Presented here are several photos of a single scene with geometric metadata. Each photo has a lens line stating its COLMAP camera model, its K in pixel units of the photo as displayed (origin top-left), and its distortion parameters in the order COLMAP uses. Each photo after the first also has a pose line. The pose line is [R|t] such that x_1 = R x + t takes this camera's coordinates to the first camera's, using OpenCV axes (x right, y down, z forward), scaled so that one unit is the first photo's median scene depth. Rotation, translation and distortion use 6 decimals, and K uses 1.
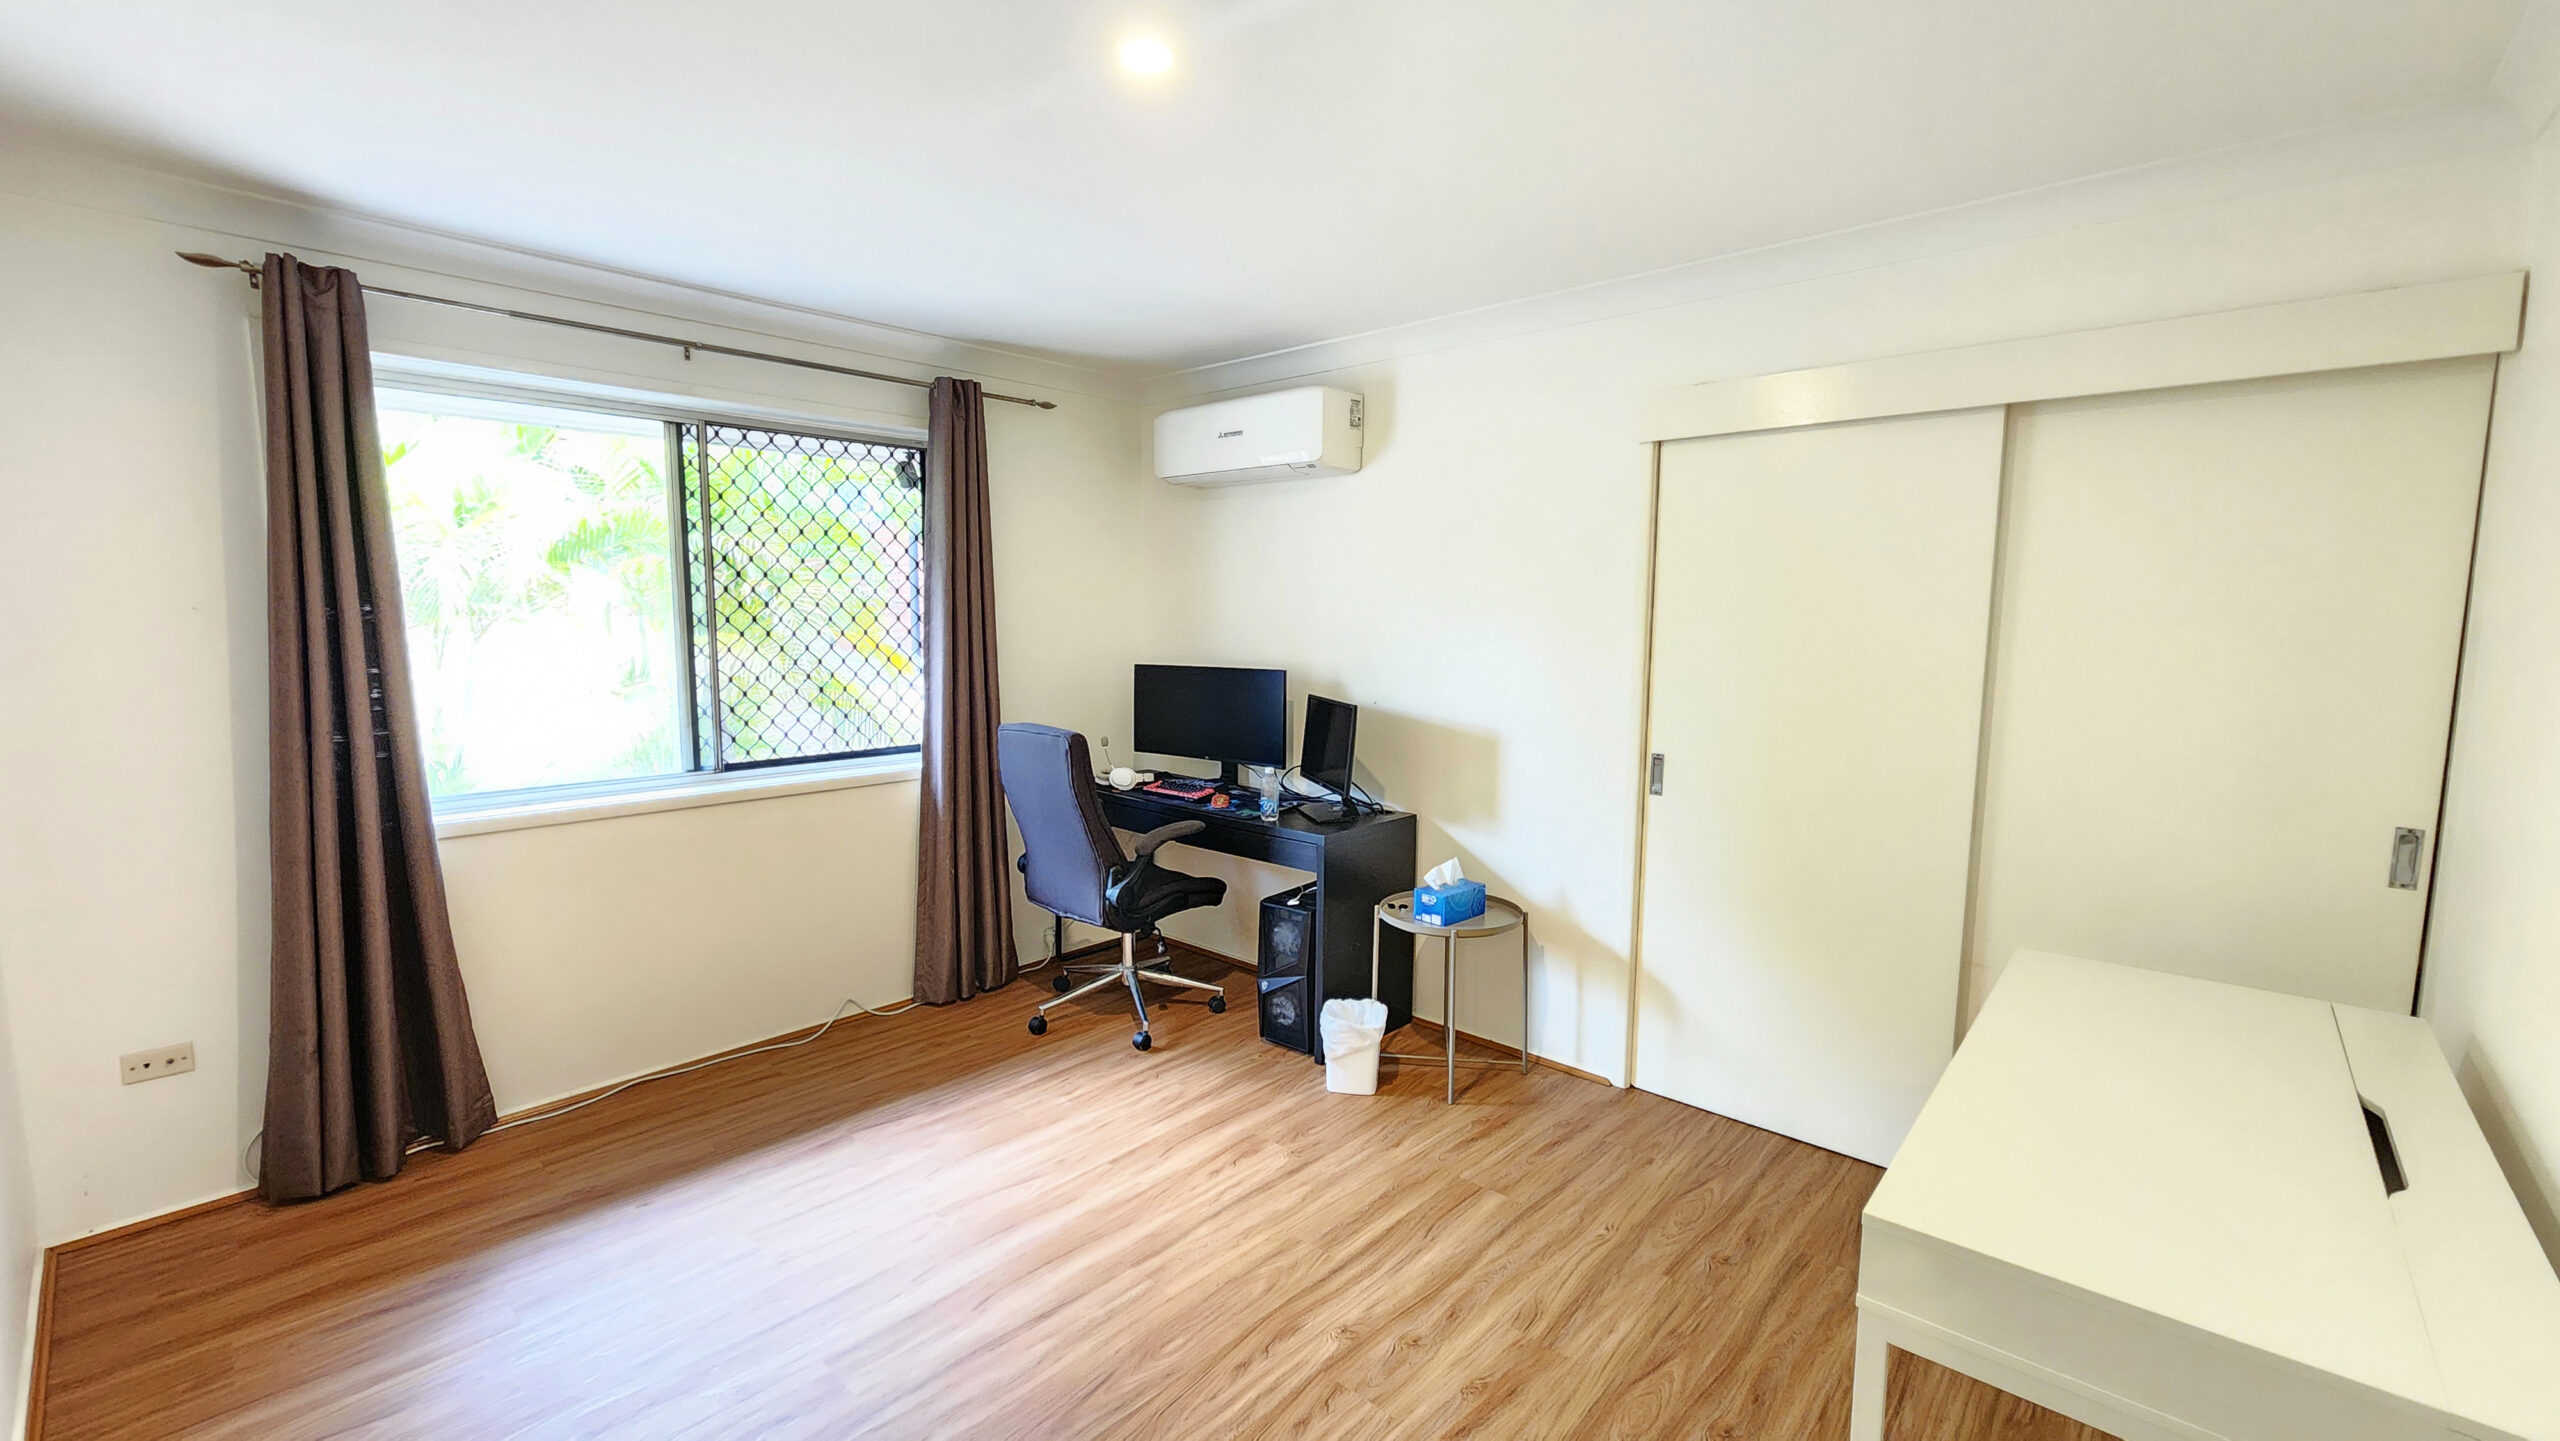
lens RADIAL K [[1063.2, 0, 1280.0], [0, 1063.2, 720.5], [0, 0, 1]] dist [-0.000011, -0.000049]
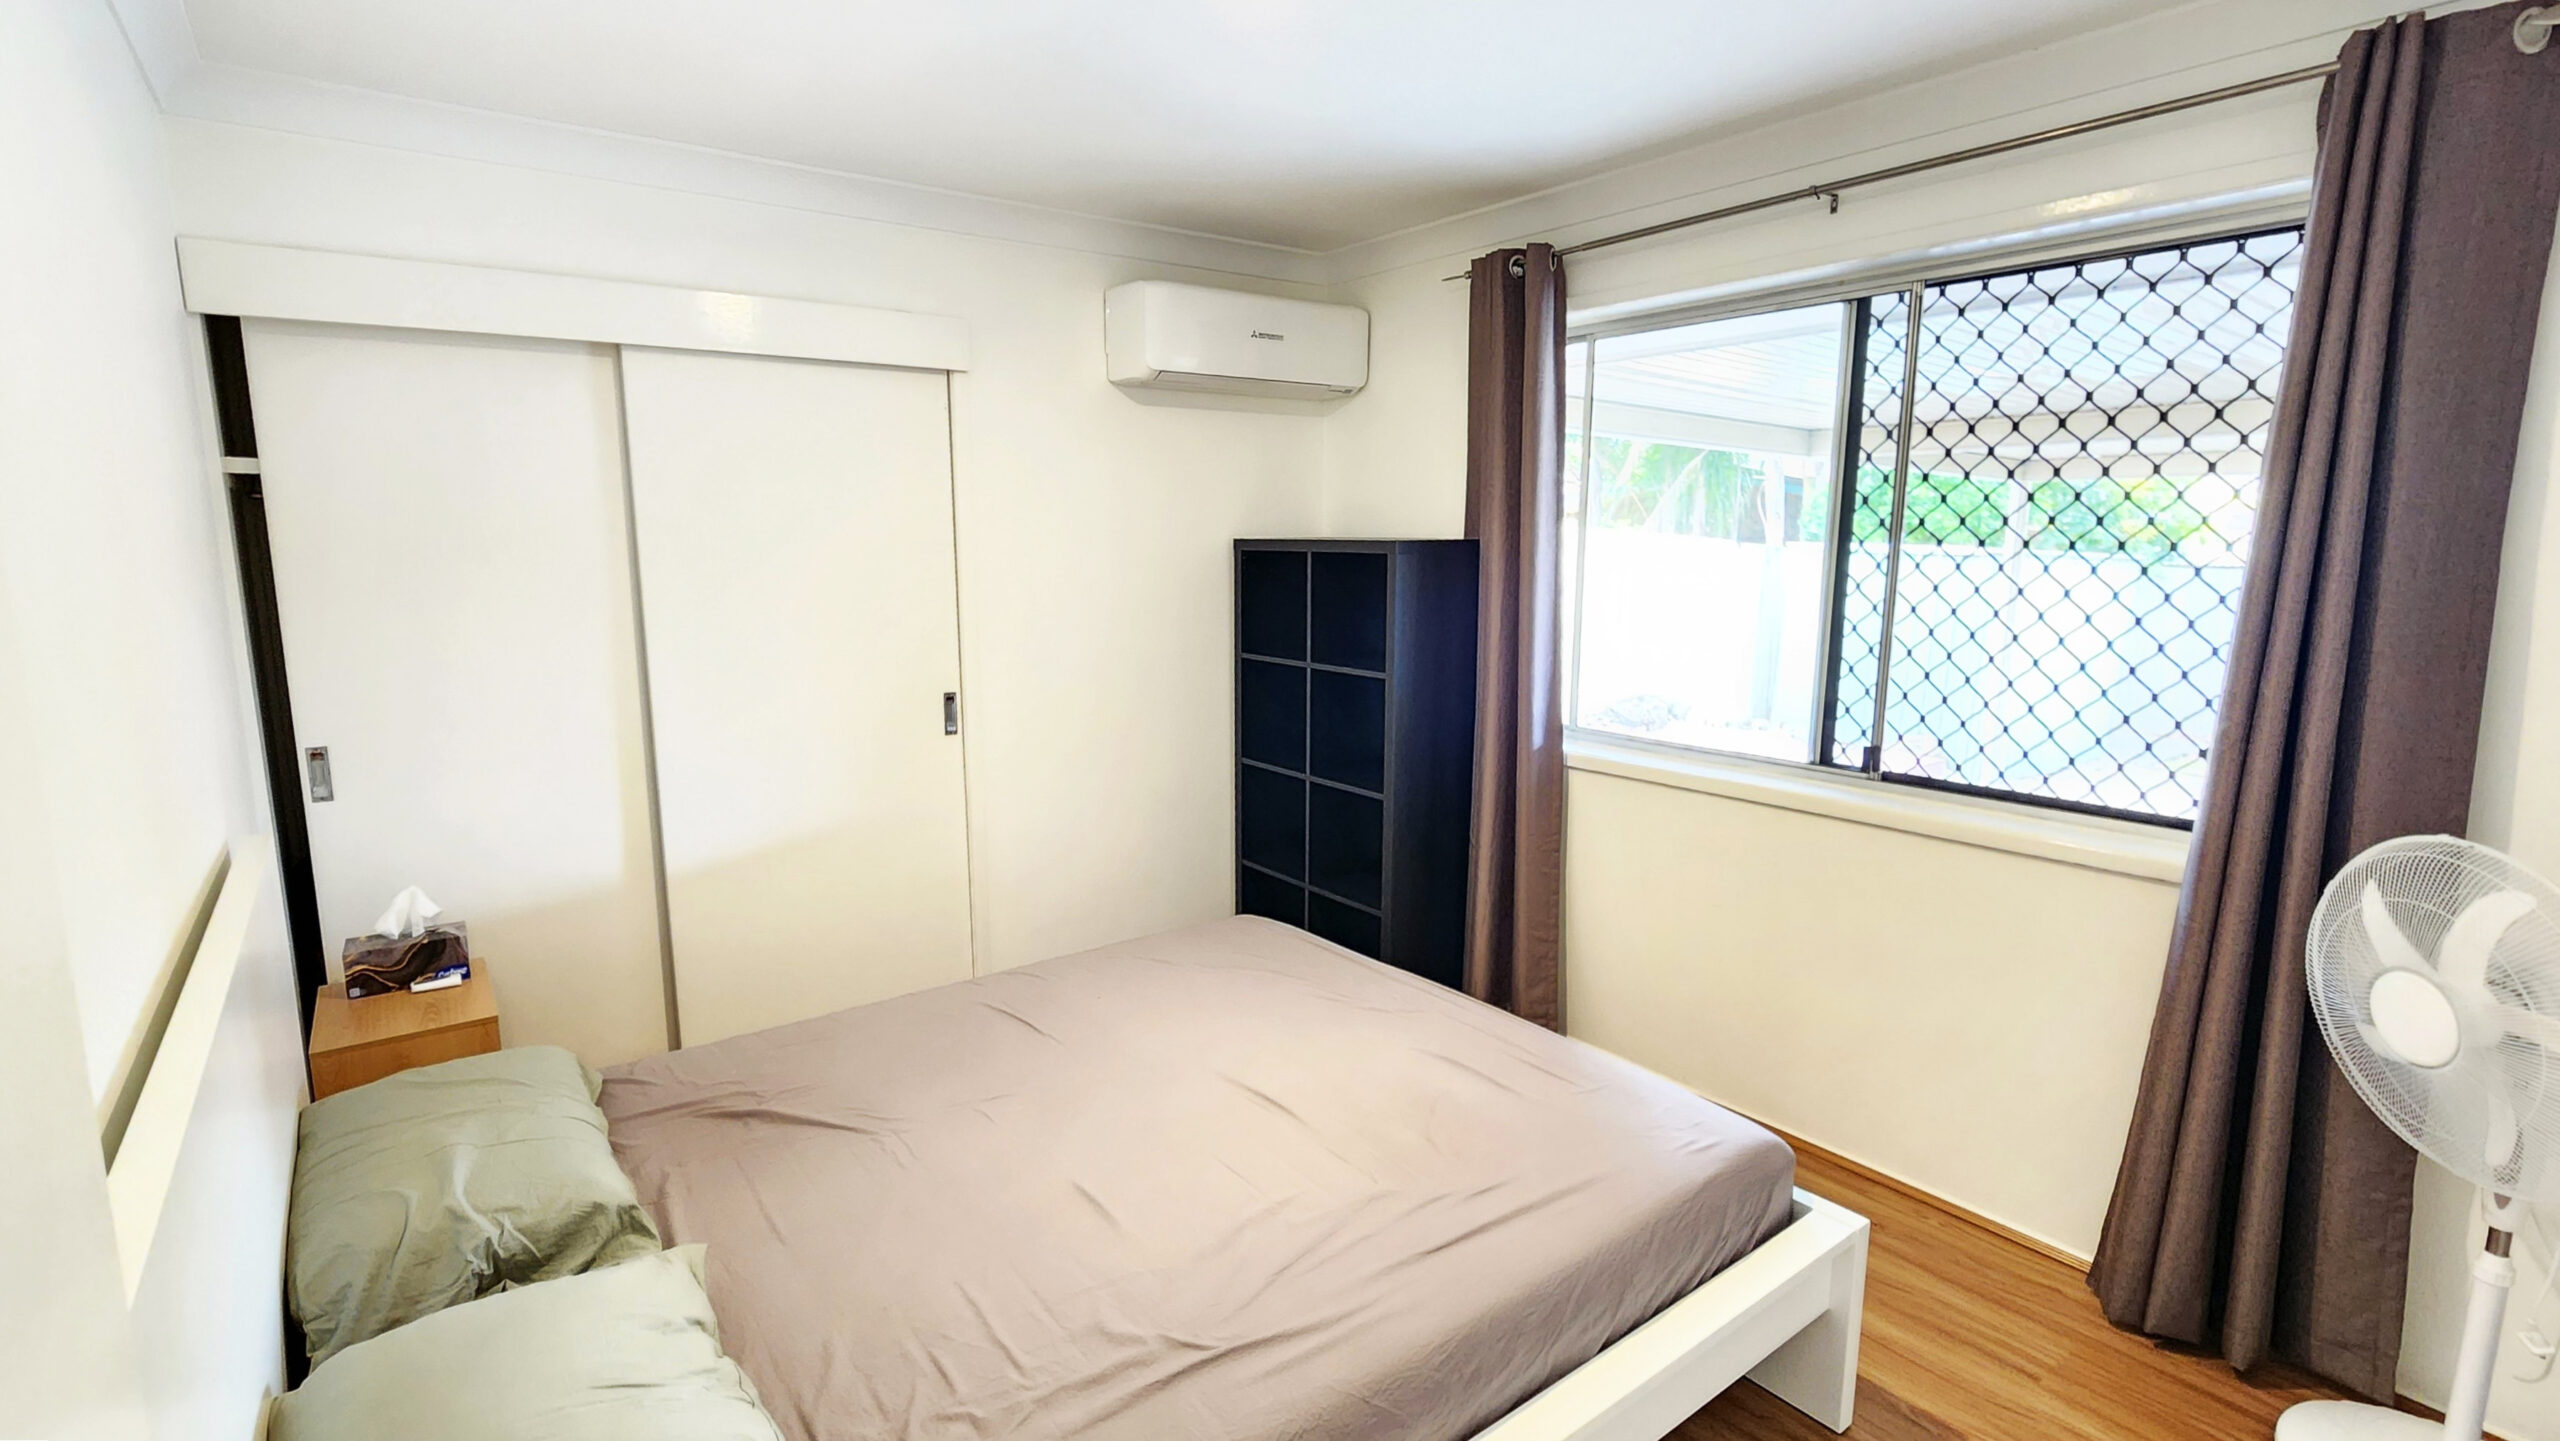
lens RADIAL K [[1179.3, 0, 1280.0], [0, 1179.3, 720.5], [0, 0, 1]] dist [0.000046, -0.000047]
pose [[-0.175398, 0.143330, -0.974008, 0.320979], [-0.104783, 0.981008, 0.163229, -0.080231], [0.978906, 0.130689, -0.157048, 0.735466]]
